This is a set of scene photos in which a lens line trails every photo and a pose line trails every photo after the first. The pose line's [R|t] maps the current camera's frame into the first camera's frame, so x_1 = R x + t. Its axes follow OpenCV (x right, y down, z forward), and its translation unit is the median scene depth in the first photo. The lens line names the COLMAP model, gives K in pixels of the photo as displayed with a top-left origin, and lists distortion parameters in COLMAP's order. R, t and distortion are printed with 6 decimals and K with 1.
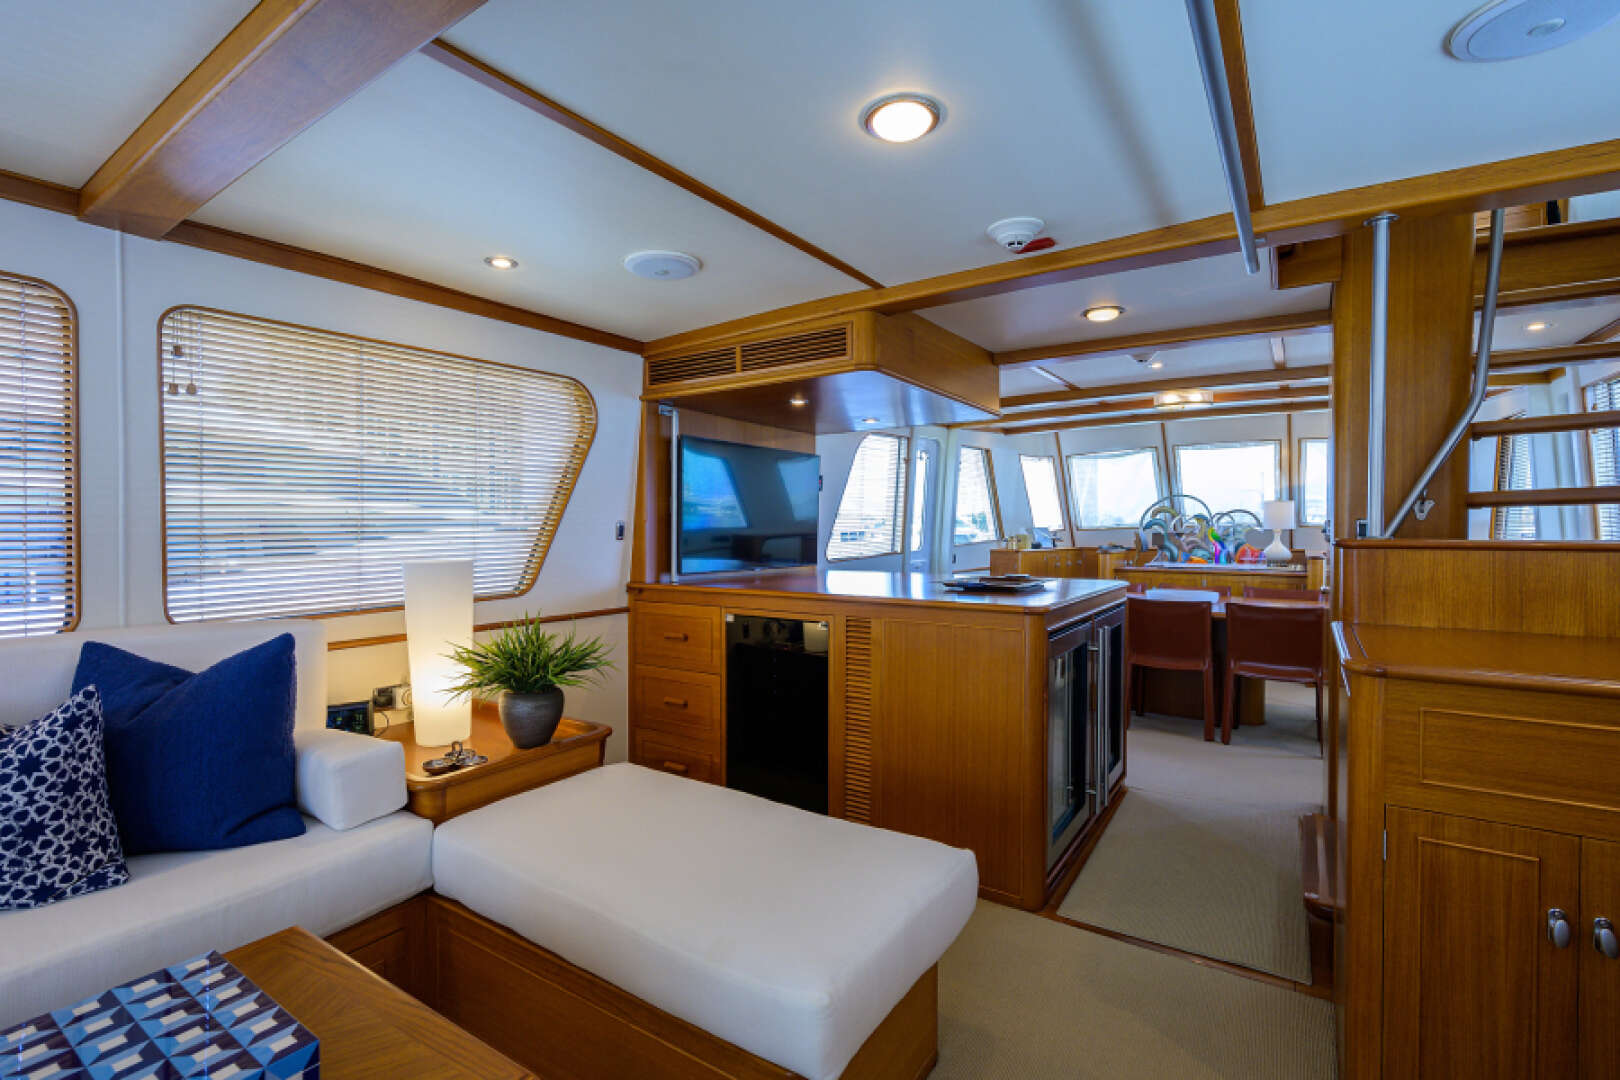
lens RADIAL K [[734.3, 0, 808.8], [0, 734.3, 546.4], [0, 0, 1]] dist [0.002048, 0.000515]
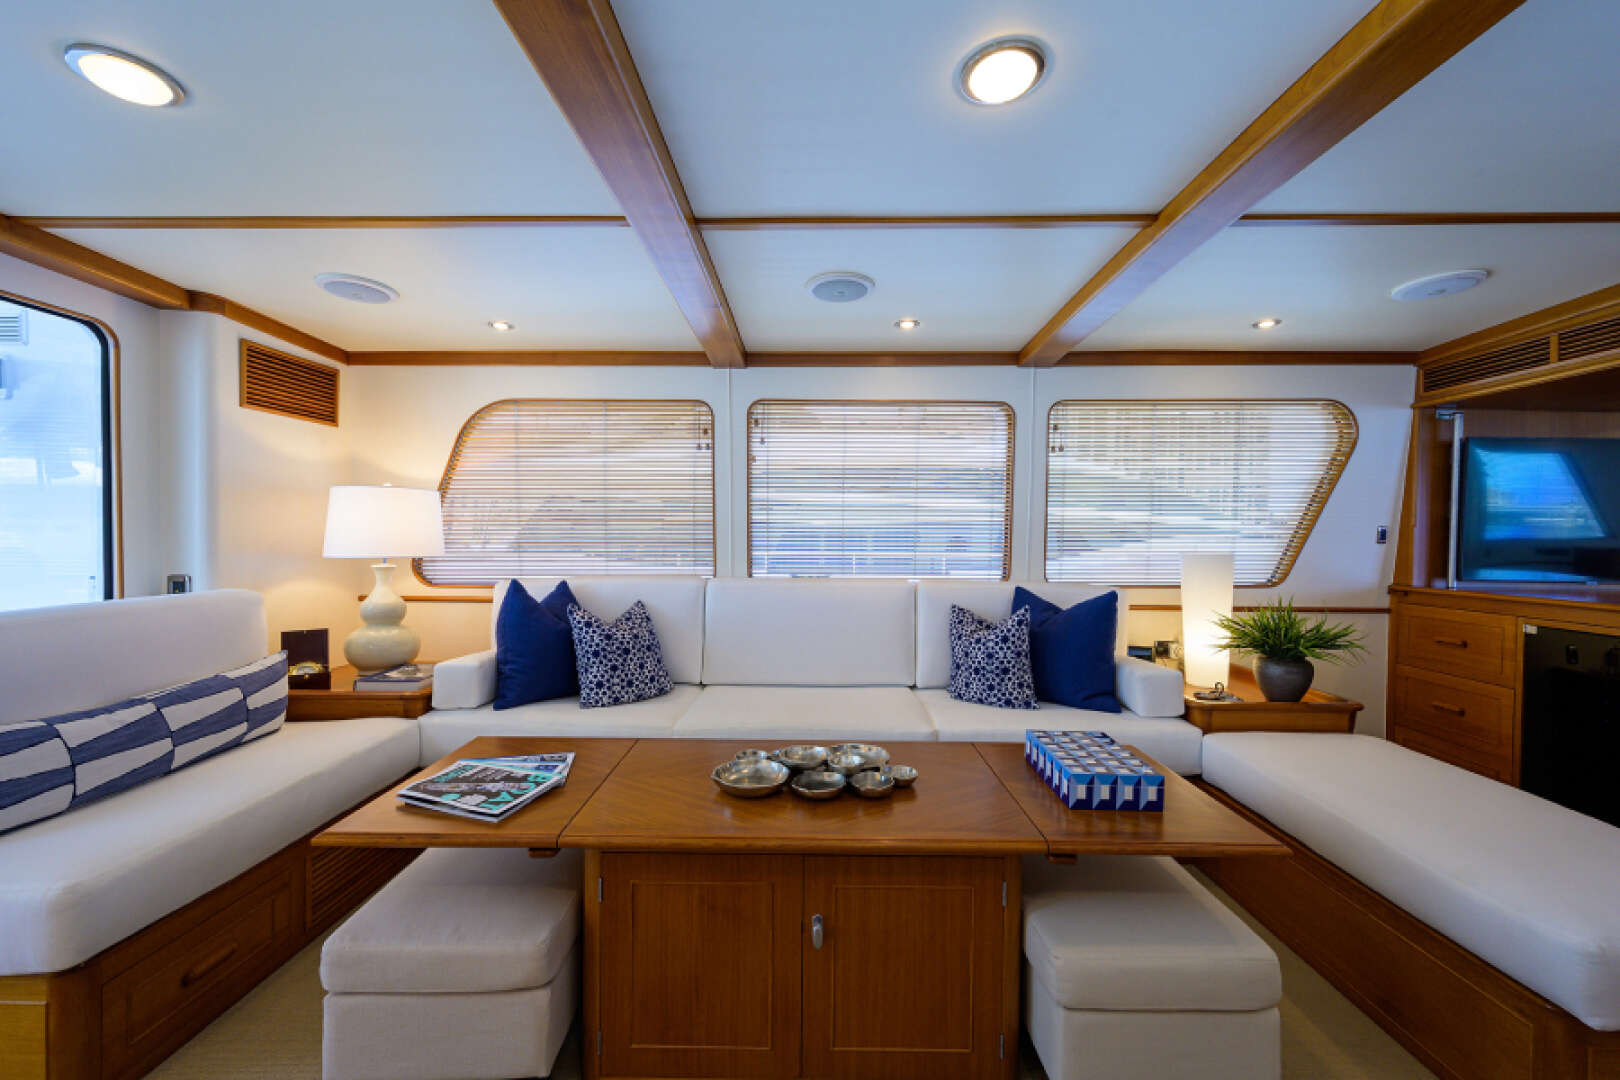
lens RADIAL K [[637.5, 0, 812.7], [0, 637.5, 540.6], [0, 0, 1]] dist [0.000328, 0.000150]
pose [[0.548387, 0.017620, -0.836039, 0.066661], [-0.033772, 0.999429, -0.001088, 0.017001], [0.835542, 0.028832, 0.548669, -0.204776]]
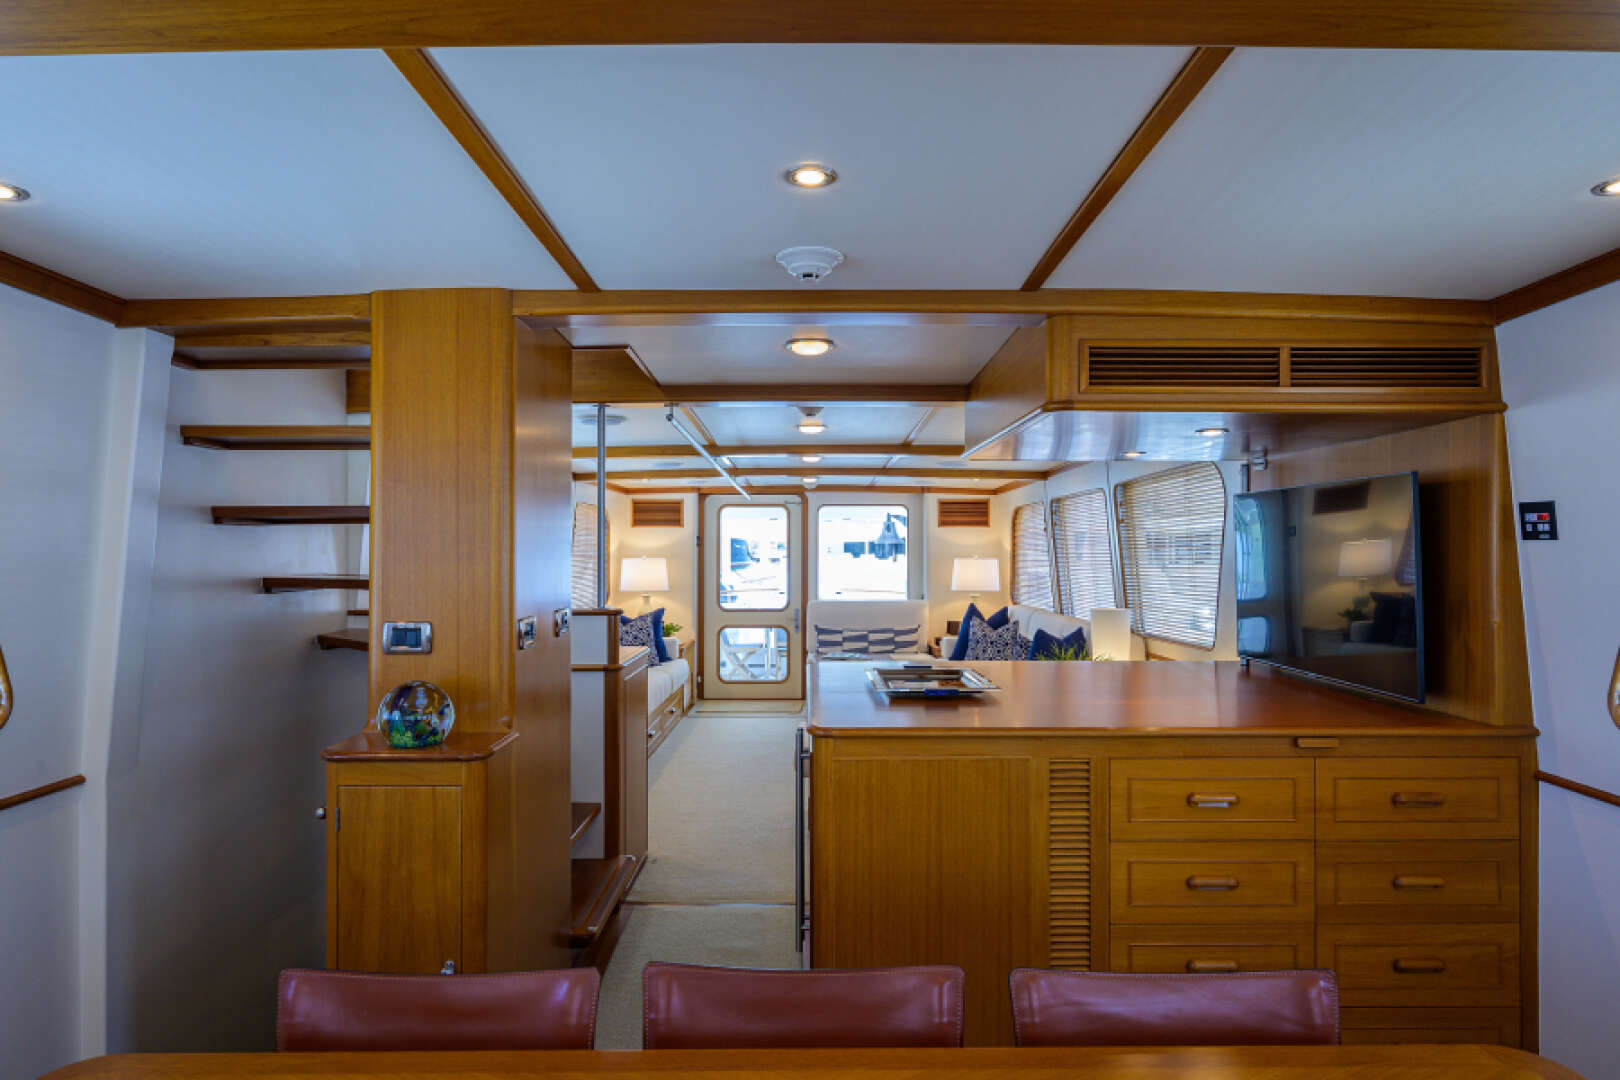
lens RADIAL K [[942.1, 0, 811.6], [0, 942.1, 542.0], [0, 0, 1]] dist [-0.006865, -0.000538]
pose [[-0.826067, -0.003736, -0.563559, 0.968990], [-0.013574, 0.999820, 0.013268, -0.115462], [0.563408, 0.018610, -0.825969, 1.824947]]
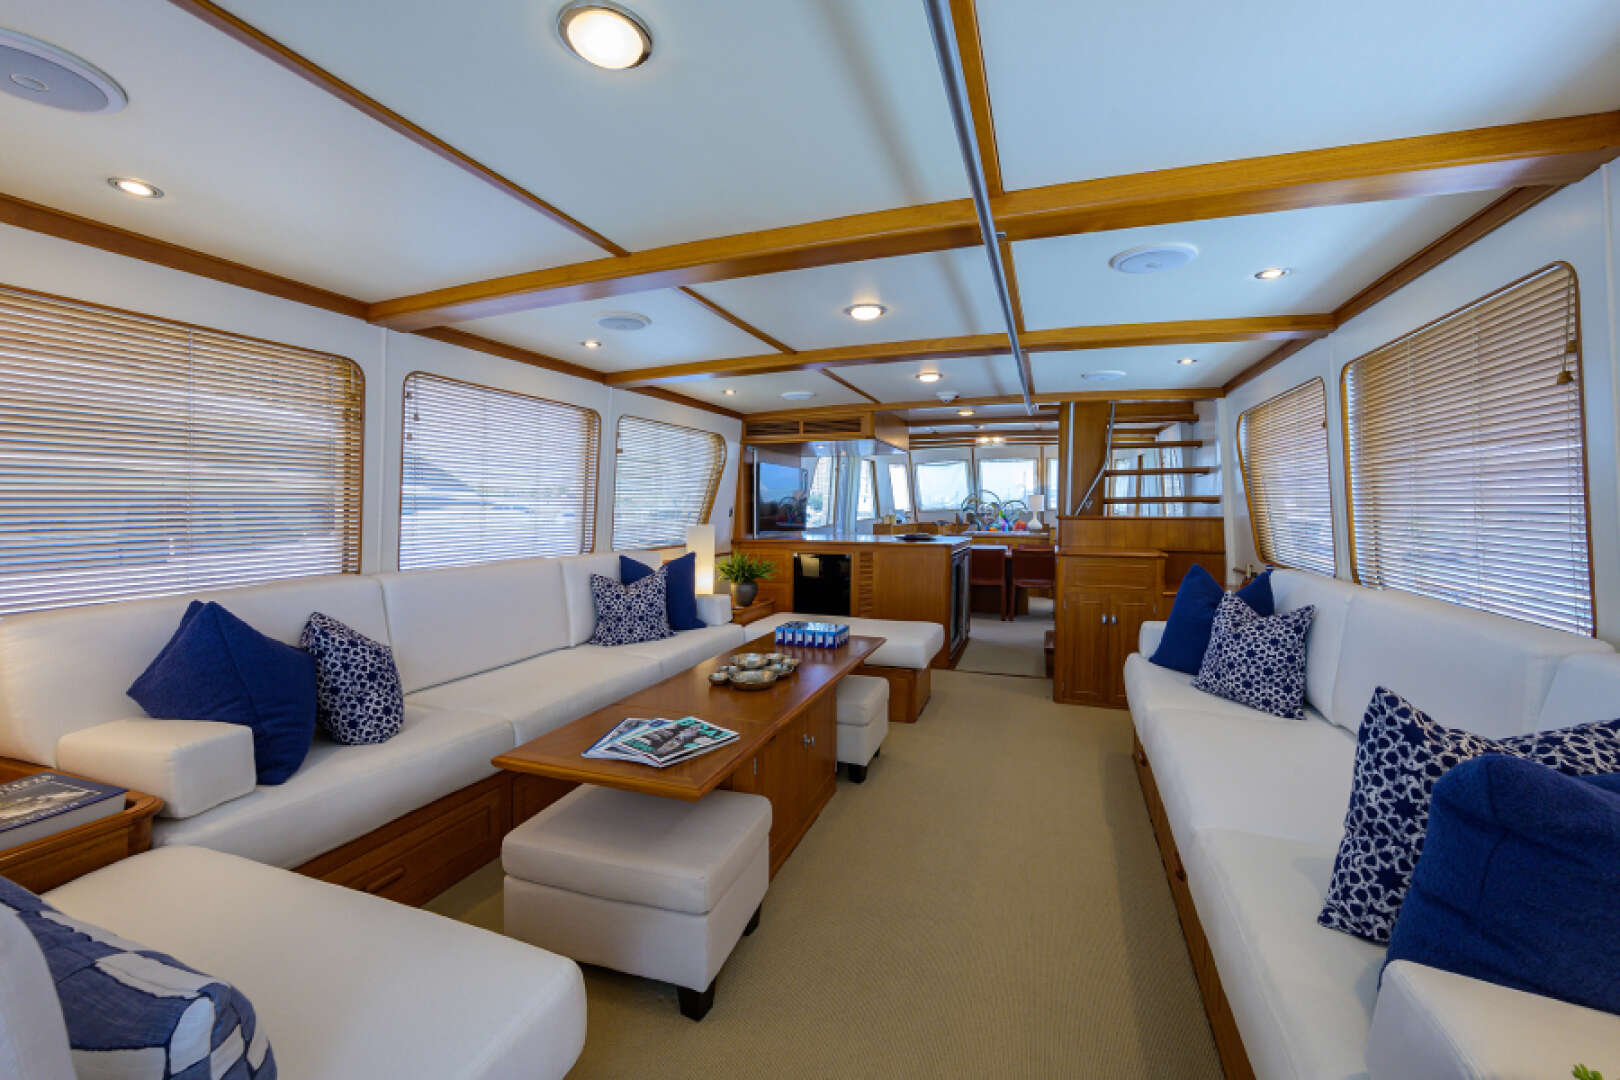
lens RADIAL K [[637.5, 0, 807.4], [0, 637.5, 547.0], [0, 0, 1]] dist [0.000328, 0.000150]
pose [[0.974150, -0.010159, 0.225672, -0.475131], [0.002360, 0.999391, 0.034802, 0.014565], [-0.225888, -0.033370, 0.973581, -0.726024]]
